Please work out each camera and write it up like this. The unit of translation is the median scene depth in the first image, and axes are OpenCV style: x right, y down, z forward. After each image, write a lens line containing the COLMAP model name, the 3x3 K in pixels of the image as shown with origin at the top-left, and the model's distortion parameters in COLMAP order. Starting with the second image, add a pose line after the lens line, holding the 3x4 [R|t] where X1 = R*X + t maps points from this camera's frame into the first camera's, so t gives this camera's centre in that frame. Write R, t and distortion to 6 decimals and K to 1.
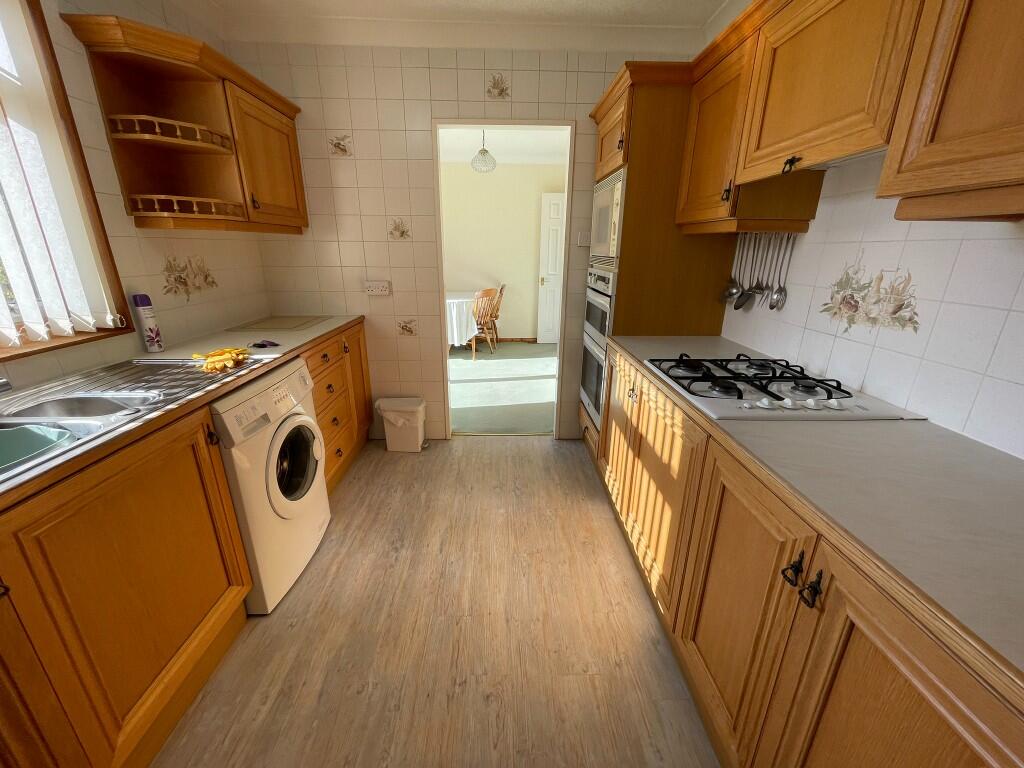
lens RADIAL K [[410.4, 0, 509.7], [0, 410.4, 386.1], [0, 0, 1]] dist [0.000438, -0.000414]
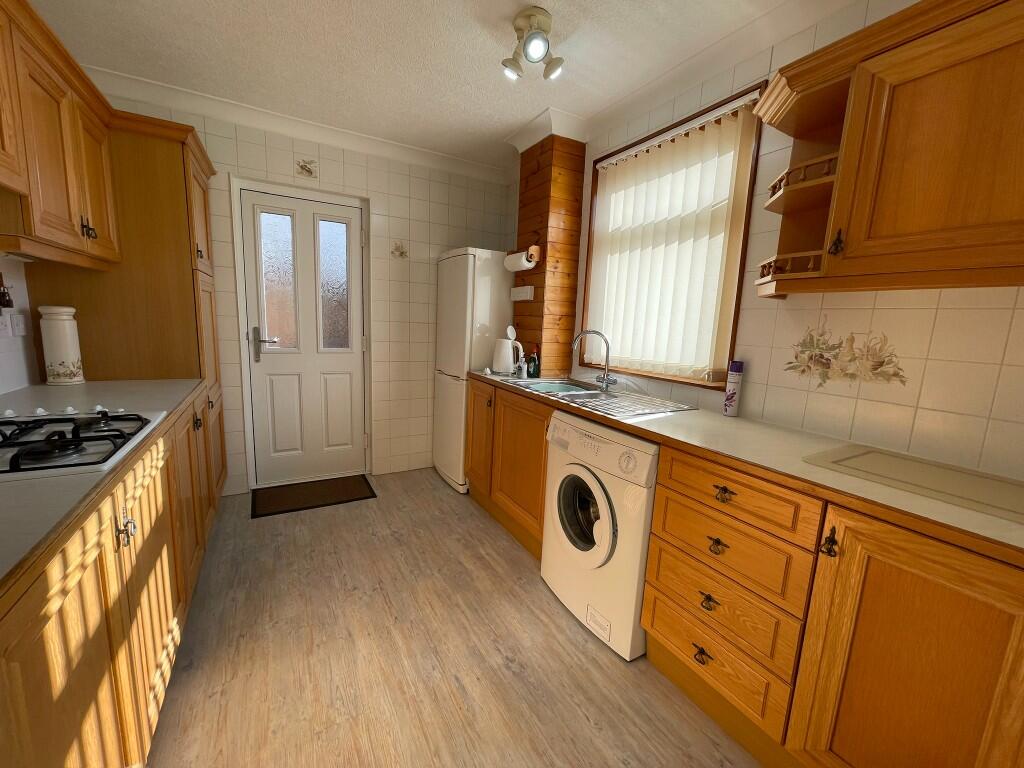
lens RADIAL K [[410.4, 0, 510.6], [0, 410.4, 381.5], [0, 0, 1]] dist [0.000438, -0.000414]
pose [[-0.875014, 0.027251, -0.483329, 0.103726], [-0.199611, 0.889276, 0.411514, -0.437668], [0.441027, 0.456558, -0.772690, 1.401591]]
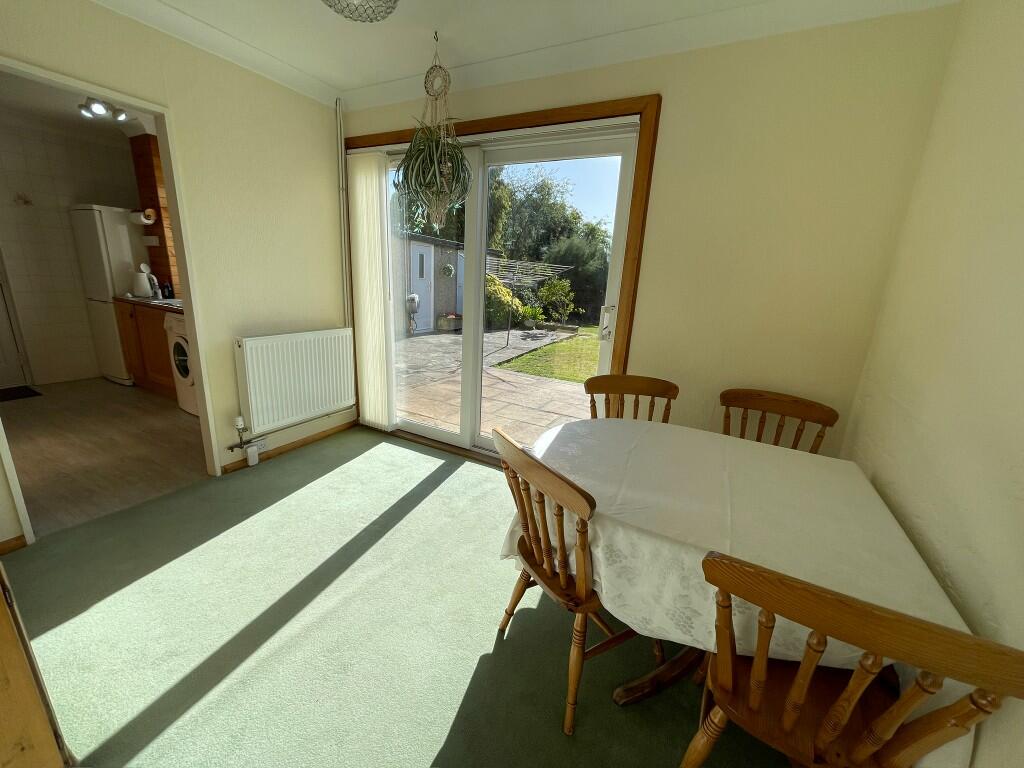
lens RADIAL K [[410.4, 0, 508.1], [0, 410.4, 386.4], [0, 0, 1]] dist [0.000438, -0.000414]
pose [[-0.497290, 0.194502, -0.845501, 0.377516], [-0.329100, 0.859420, 0.391267, -0.917173], [0.802743, 0.472828, -0.363371, 2.765304]]
